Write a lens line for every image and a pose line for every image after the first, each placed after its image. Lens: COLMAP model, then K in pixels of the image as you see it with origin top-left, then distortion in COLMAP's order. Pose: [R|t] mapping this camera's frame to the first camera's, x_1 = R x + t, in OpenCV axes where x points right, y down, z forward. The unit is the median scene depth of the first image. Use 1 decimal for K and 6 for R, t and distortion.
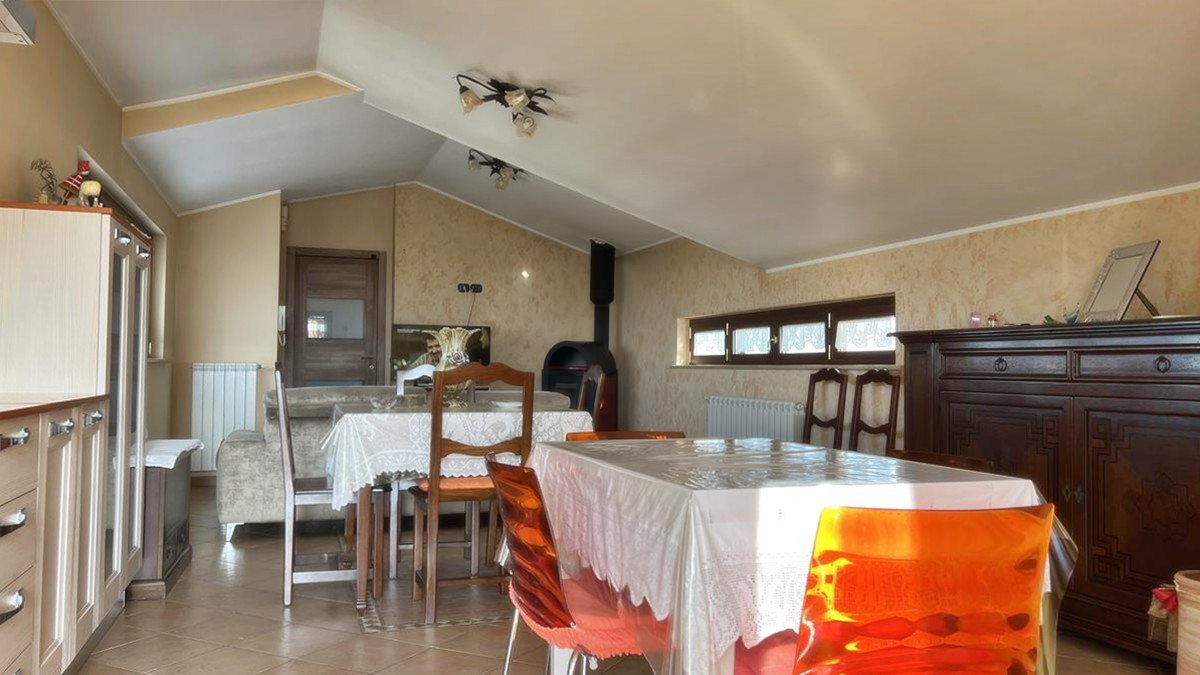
lens RADIAL K [[903.0, 0, 597.5], [0, 903.0, 336.2], [0, 0, 1]] dist [0.067739, -0.082249]
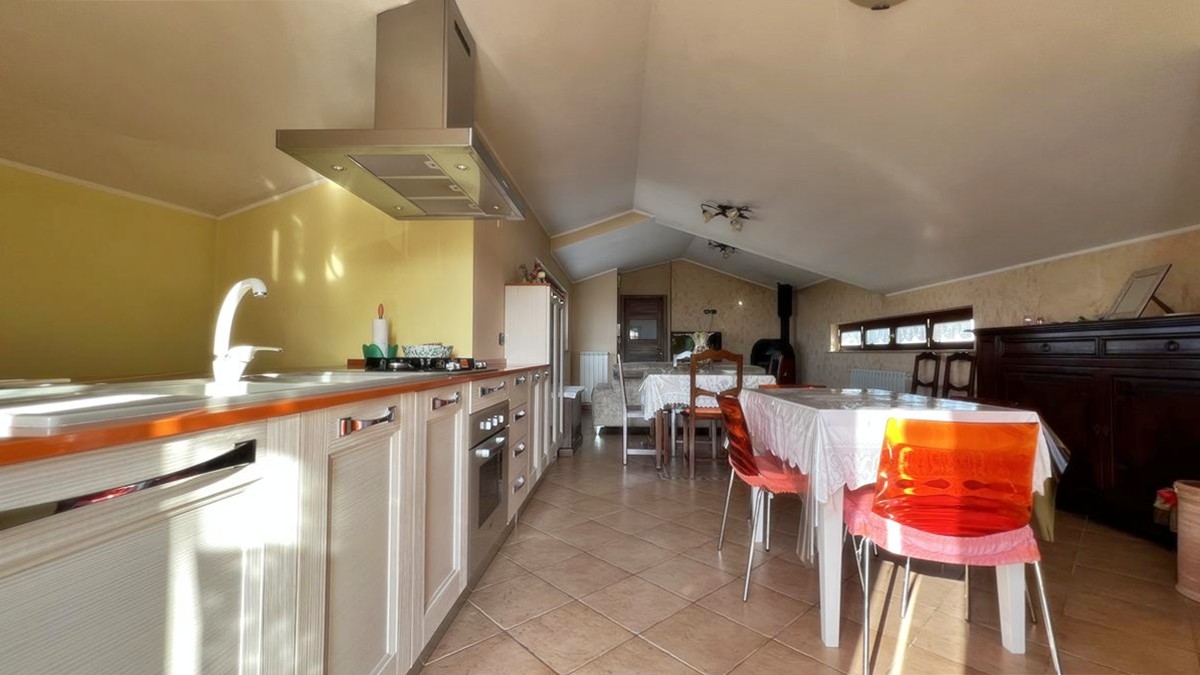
lens RADIAL K [[481.5, 0, 601.3], [0, 481.5, 338.5], [0, 0, 1]] dist [-0.000546, 0.000076]
pose [[0.933426, -0.016866, -0.358375, 0.012970], [0.017443, 0.999847, -0.001621, 0.001906], [0.358347, -0.004738, 0.933576, -0.054411]]
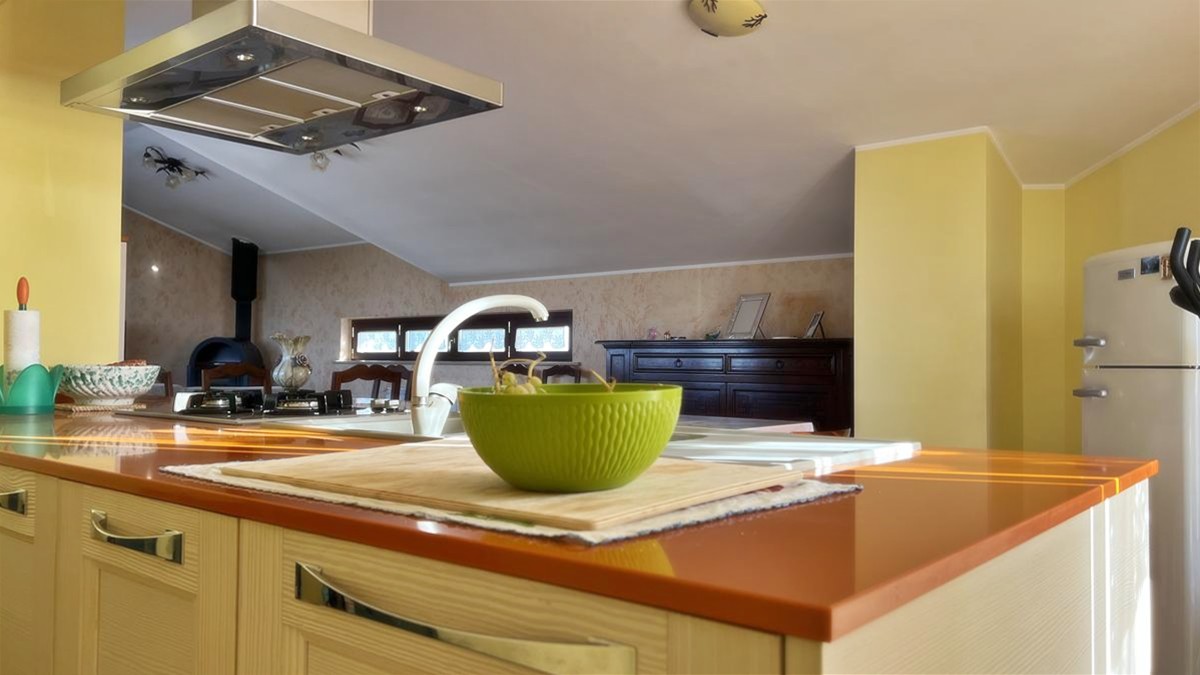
lens RADIAL K [[903.0, 0, 597.5], [0, 903.0, 336.2], [0, 0, 1]] dist [0.067739, -0.082249]
pose [[0.848975, 0.011785, 0.528302, -0.394033], [-0.018028, 0.999815, 0.006668, -0.019020], [-0.528126, -0.015185, 0.849030, -0.200793]]
